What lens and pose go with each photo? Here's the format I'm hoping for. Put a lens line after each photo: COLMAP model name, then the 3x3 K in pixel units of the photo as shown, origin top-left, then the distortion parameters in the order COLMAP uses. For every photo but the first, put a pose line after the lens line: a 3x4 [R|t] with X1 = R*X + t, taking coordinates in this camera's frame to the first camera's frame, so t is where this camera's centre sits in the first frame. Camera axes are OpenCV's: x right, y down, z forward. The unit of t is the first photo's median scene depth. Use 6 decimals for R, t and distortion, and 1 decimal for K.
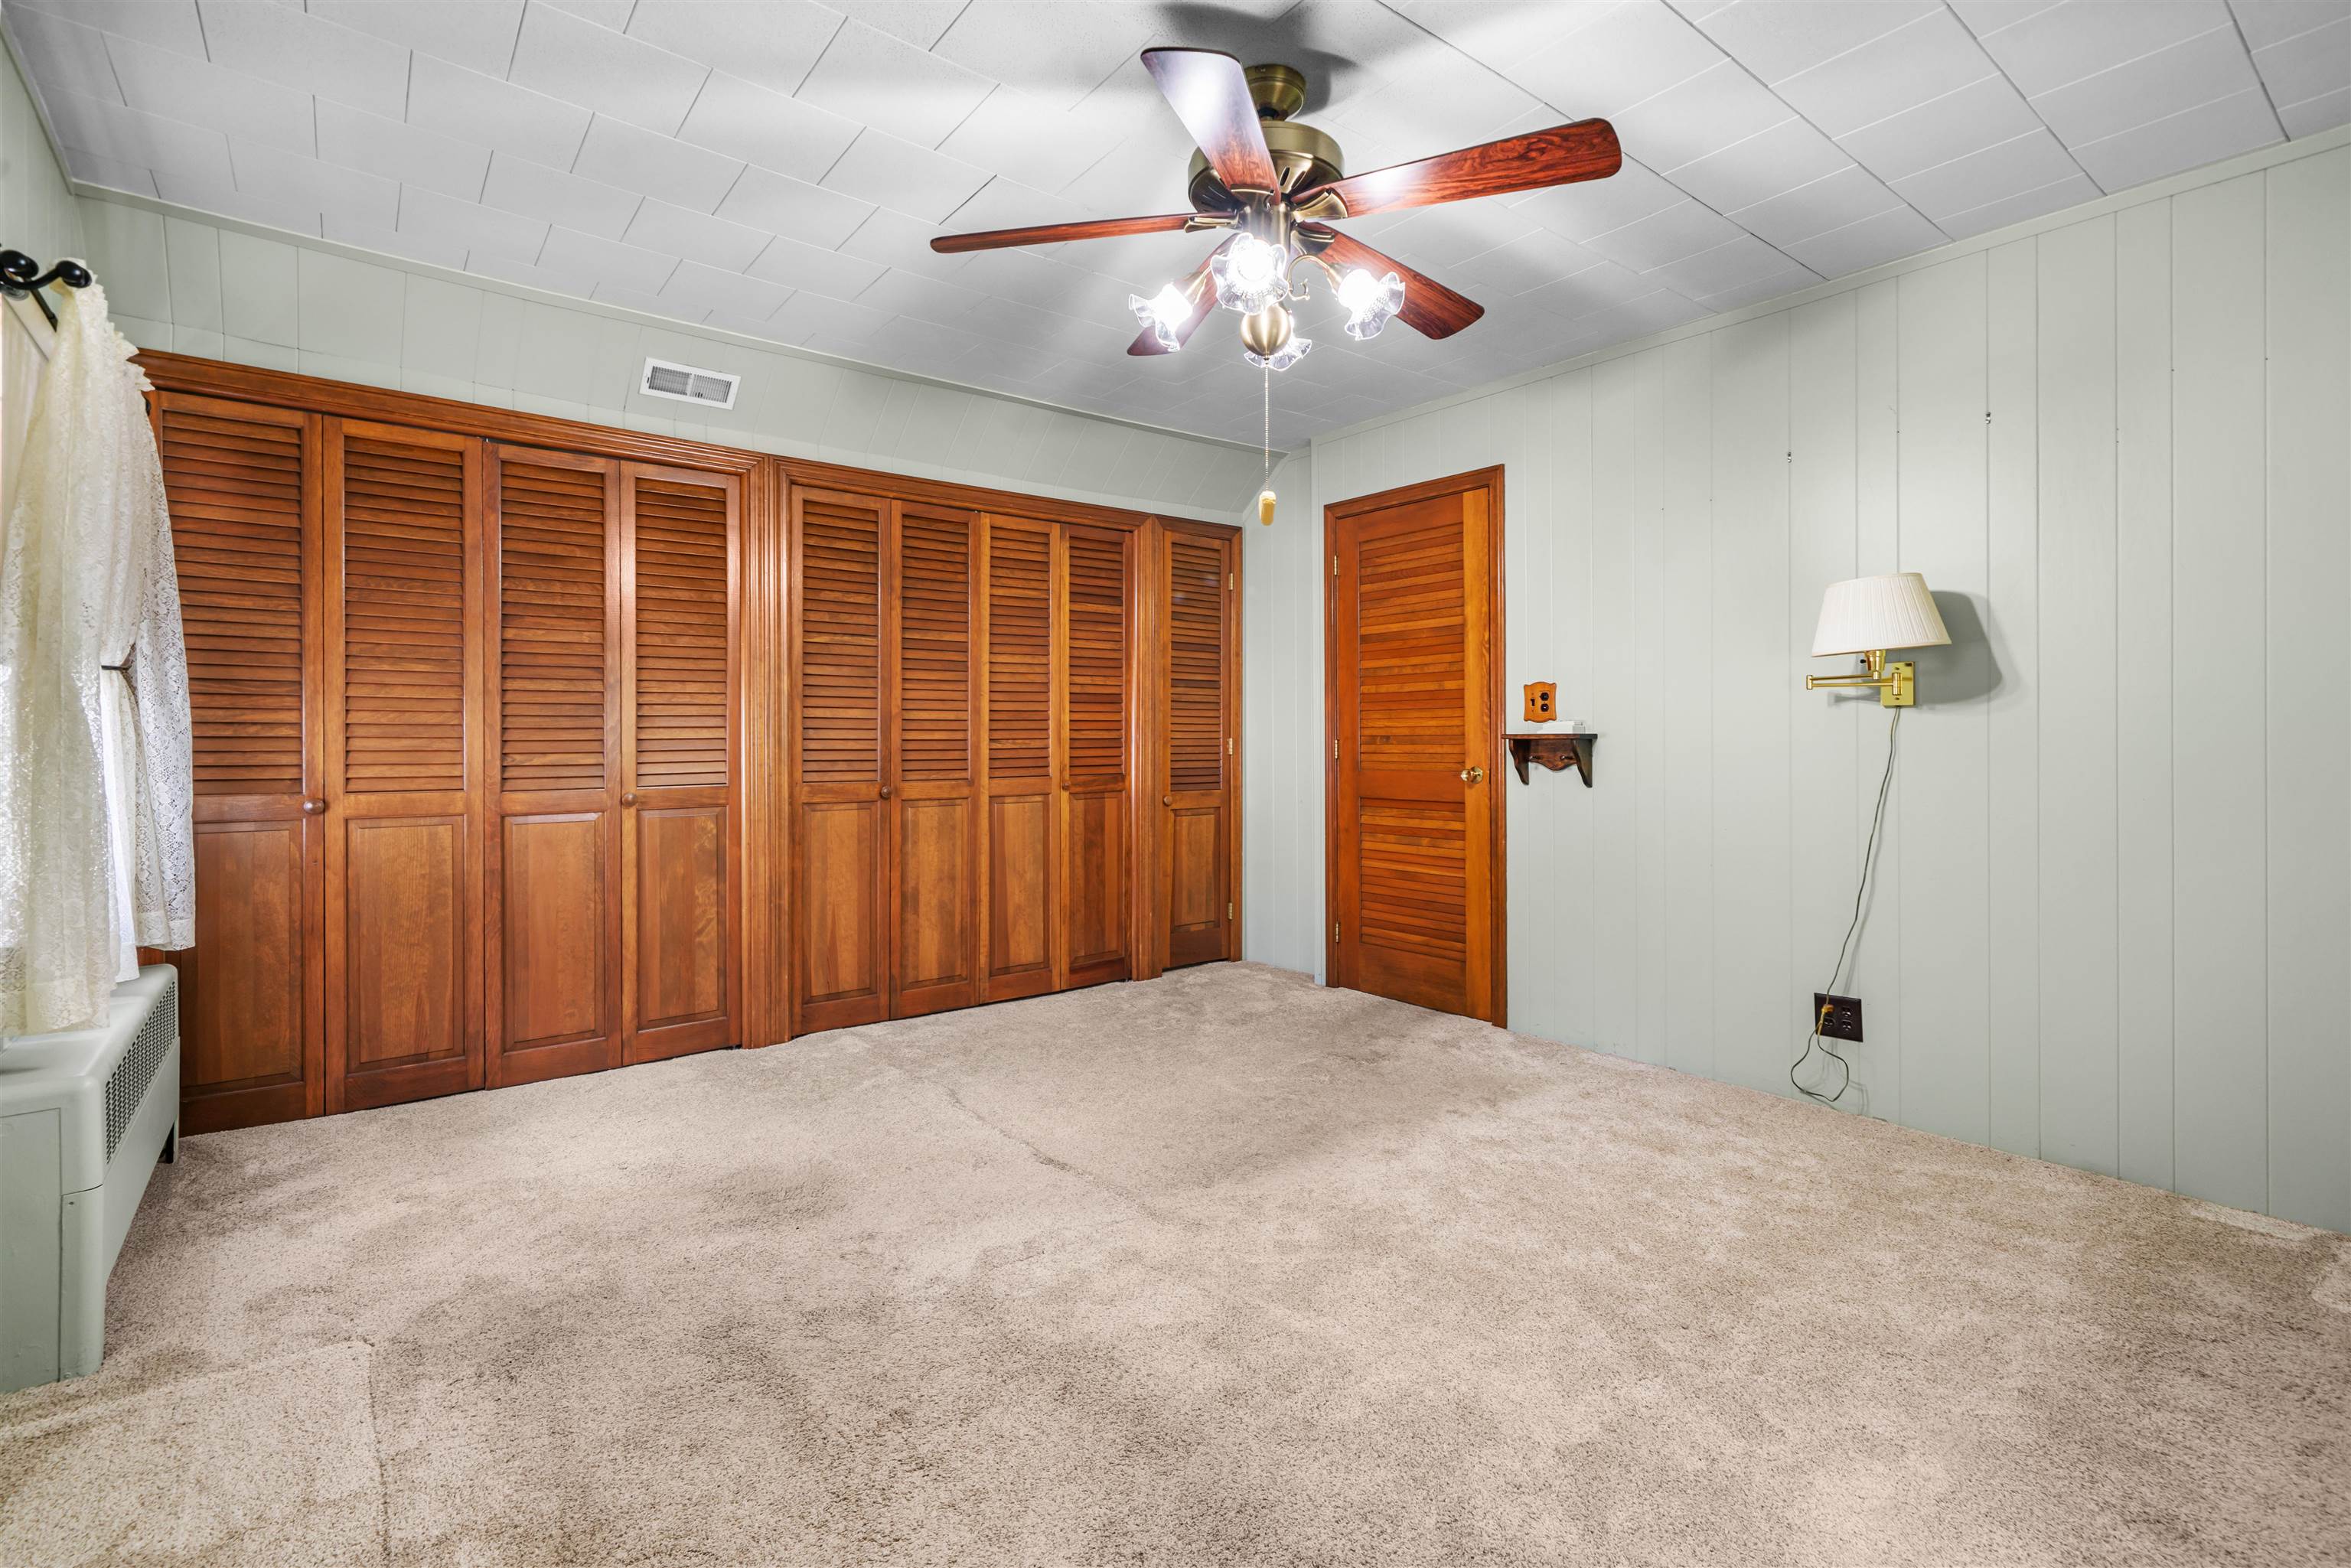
lens RADIAL K [[1069.1, 0, 1188.0], [0, 1069.1, 740.6], [0, 0, 1]] dist [-0.005007, 0.000671]
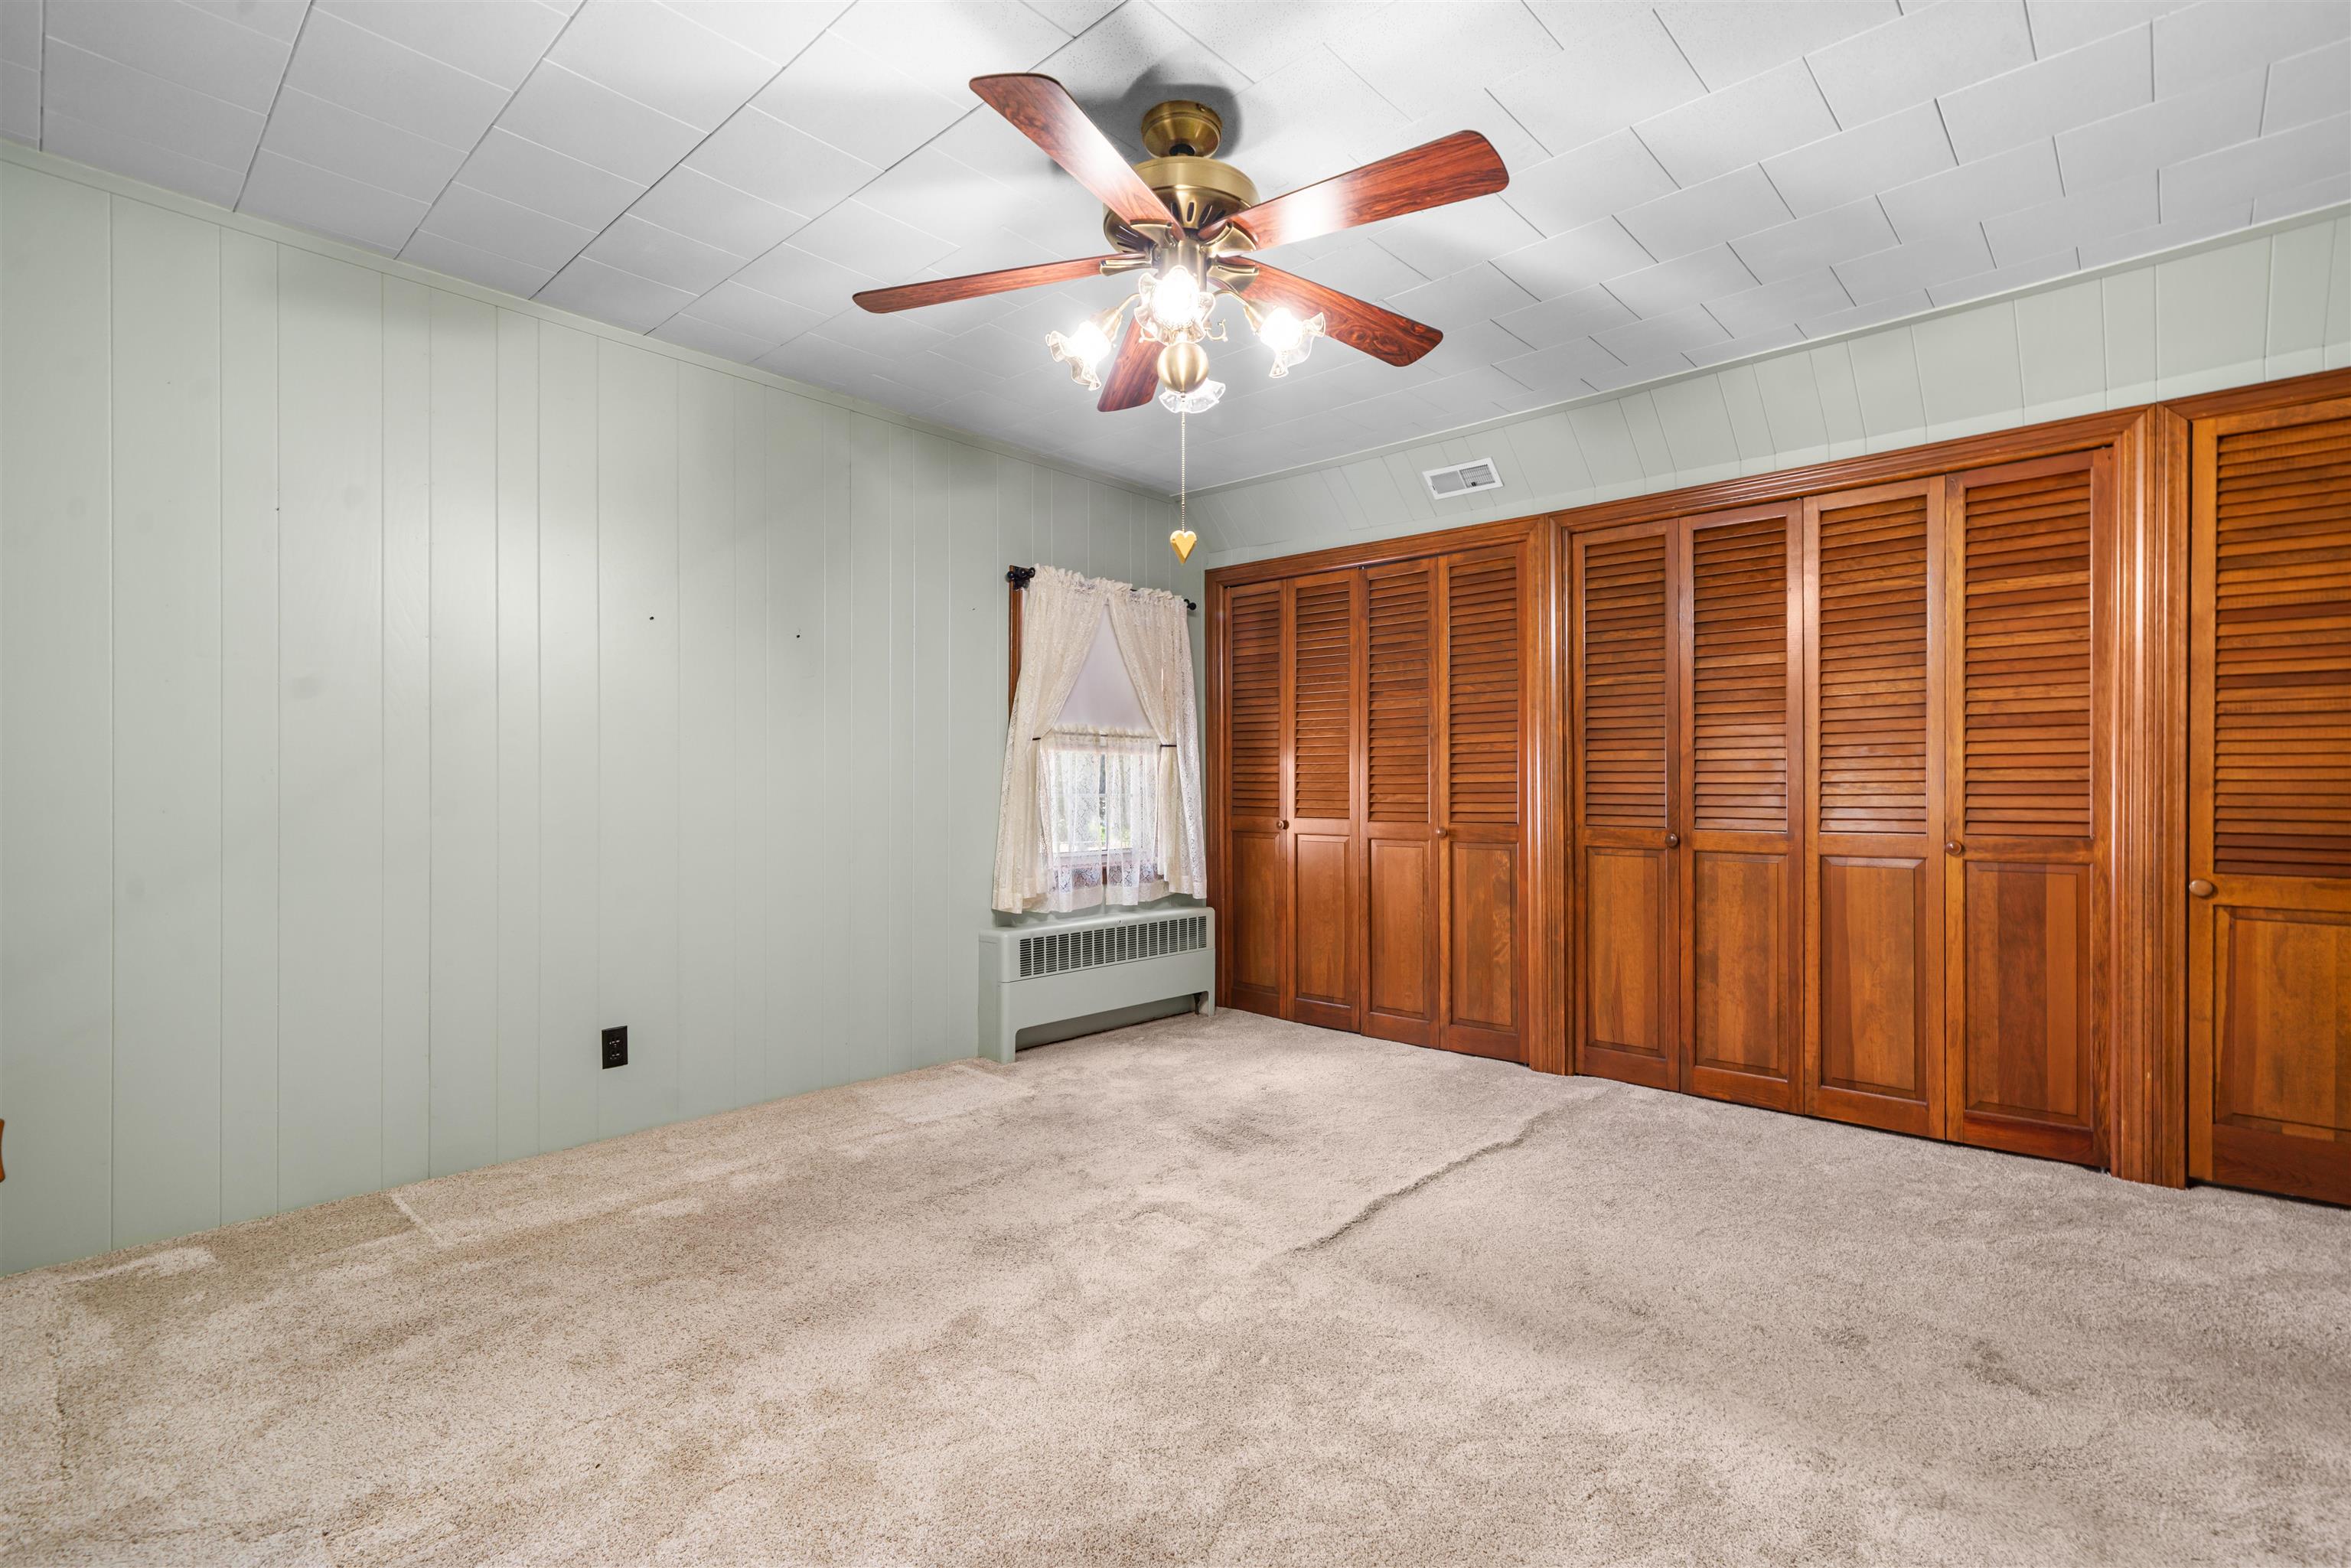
lens RADIAL K [[1069.1, 0, 1180.8], [0, 1069.1, 787.2], [0, 0, 1]] dist [-0.005007, 0.000671]
pose [[0.160804, 0.002723, -0.986983, 0.574827], [-0.000754, 0.999996, 0.002636, 0.000424], [0.986986, 0.000321, 0.160806, 0.457202]]
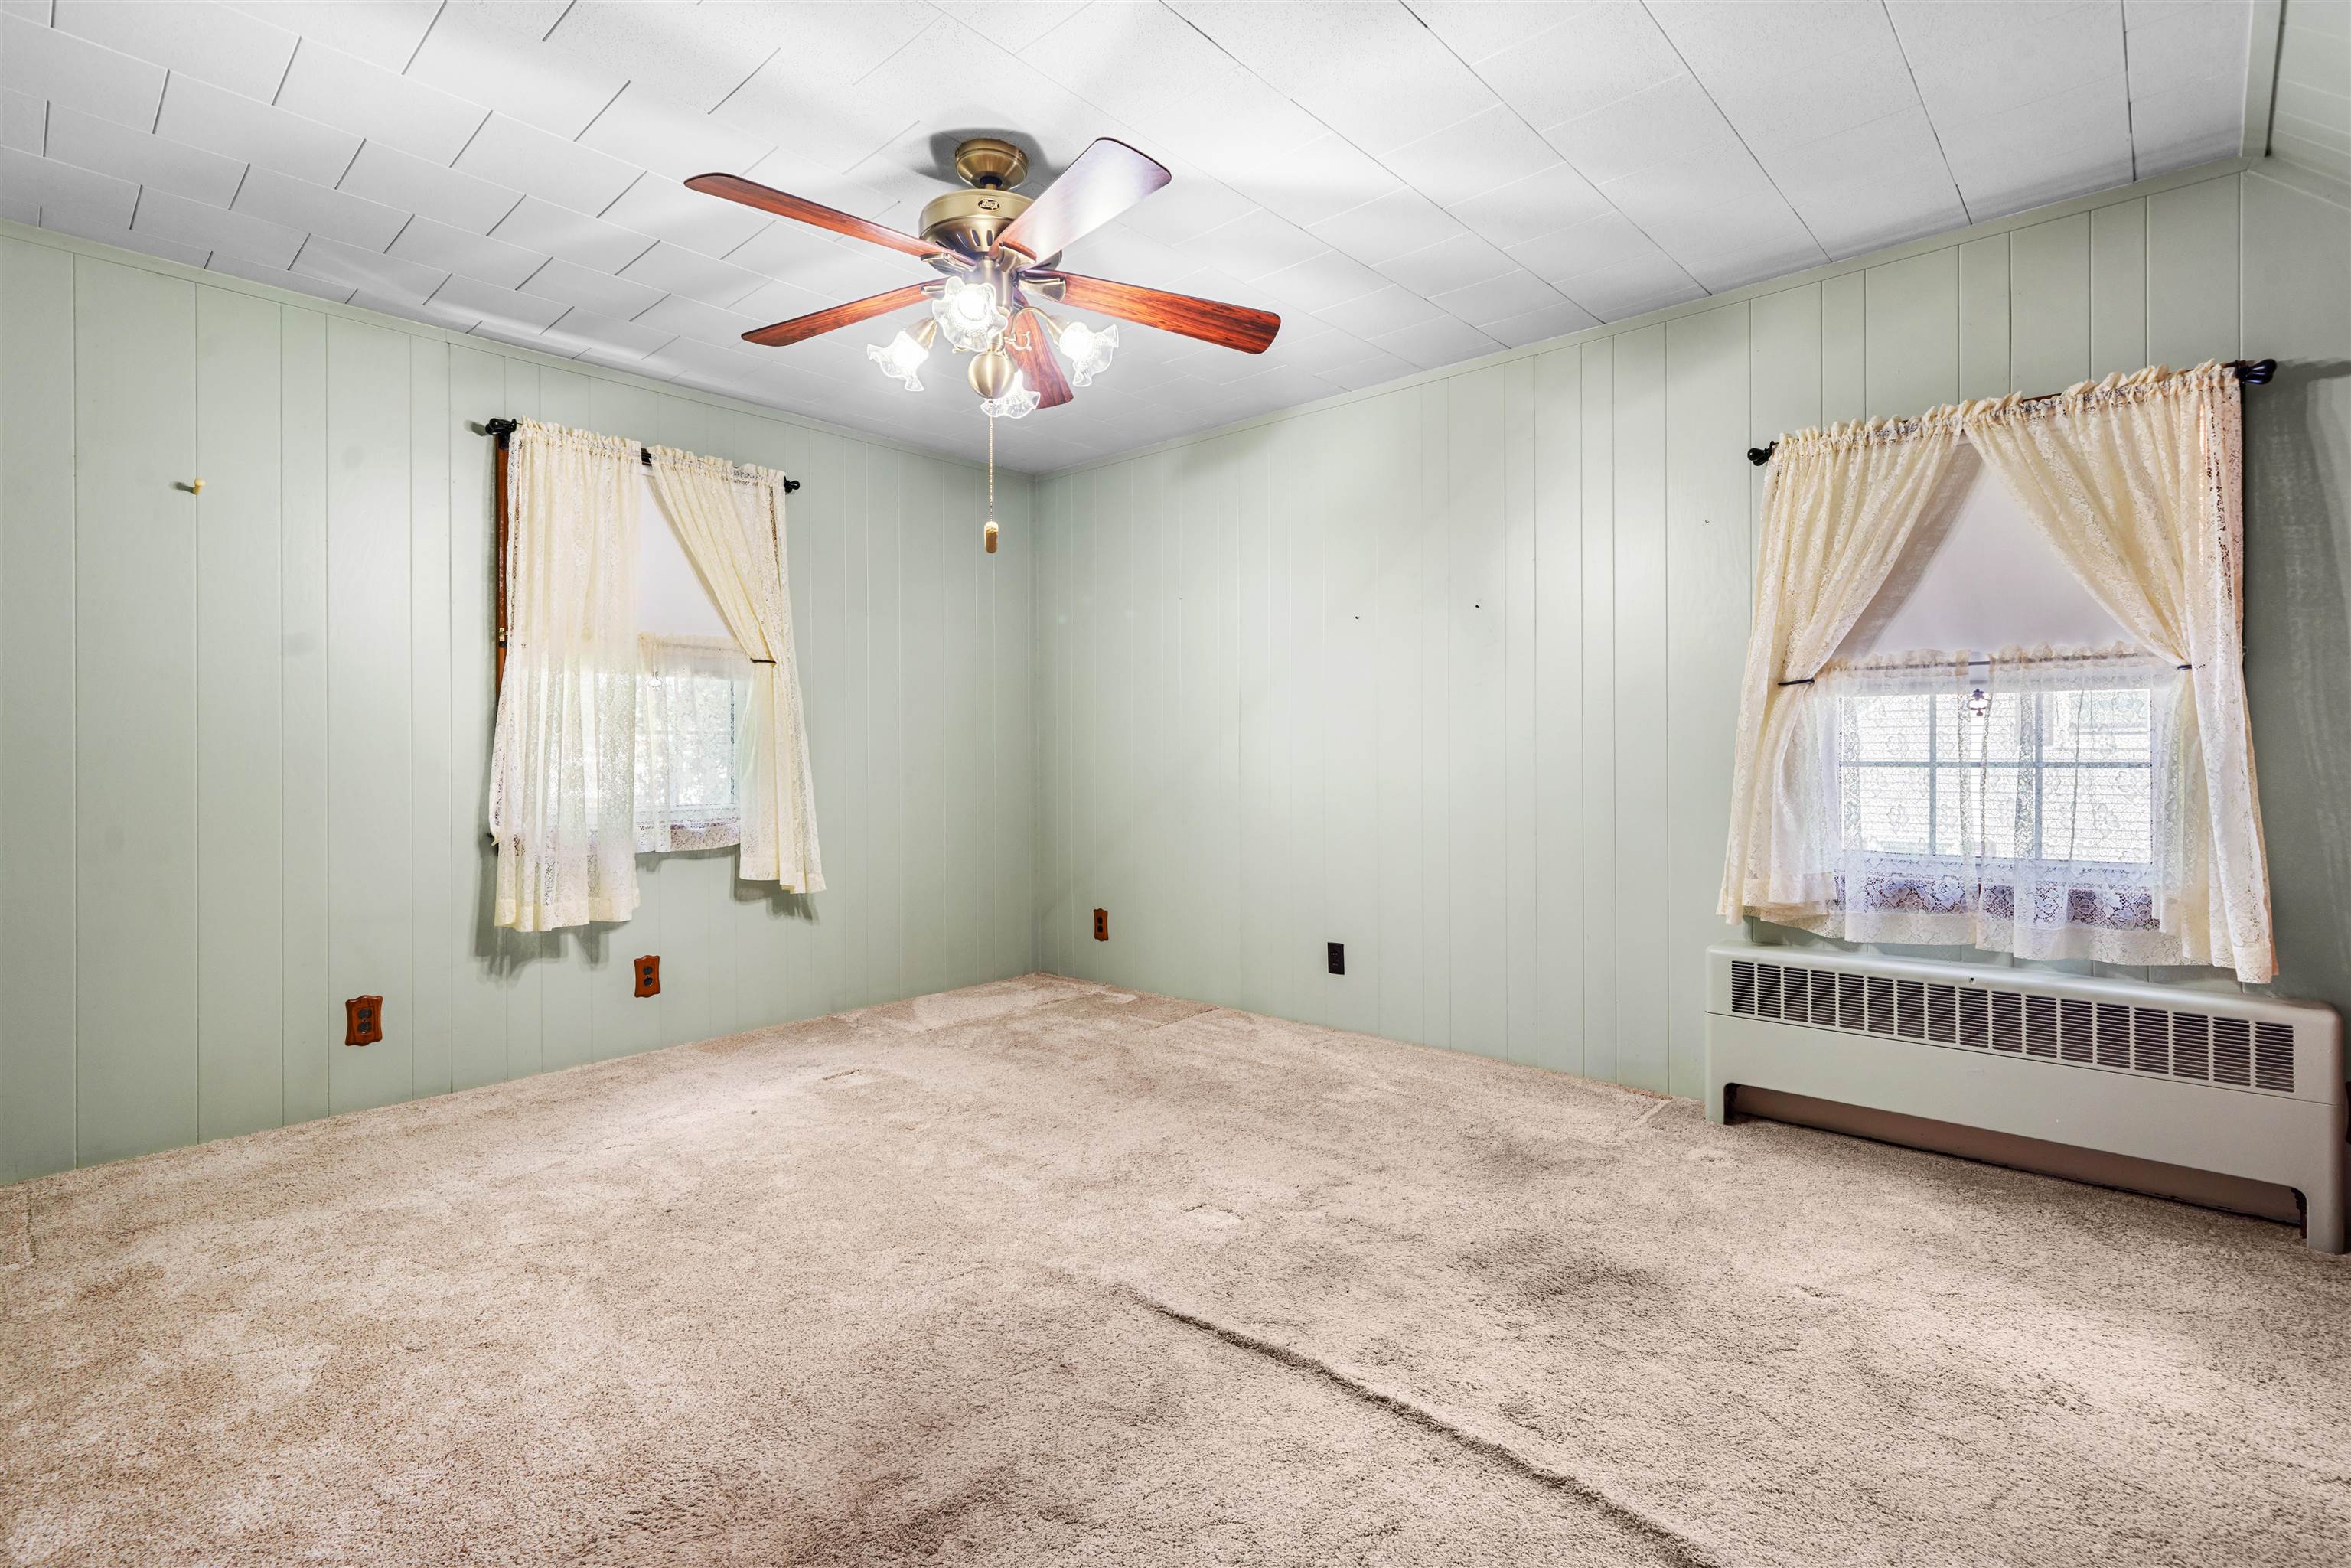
lens RADIAL K [[1069.1, 0, 1166.4], [0, 1069.1, 767.2], [0, 0, 1]] dist [-0.005007, 0.000671]
pose [[-0.985480, 0.002344, -0.169775, 0.044877], [0.001673, 0.999990, 0.004096, 0.011003], [0.169783, 0.003753, -0.985474, 1.147896]]
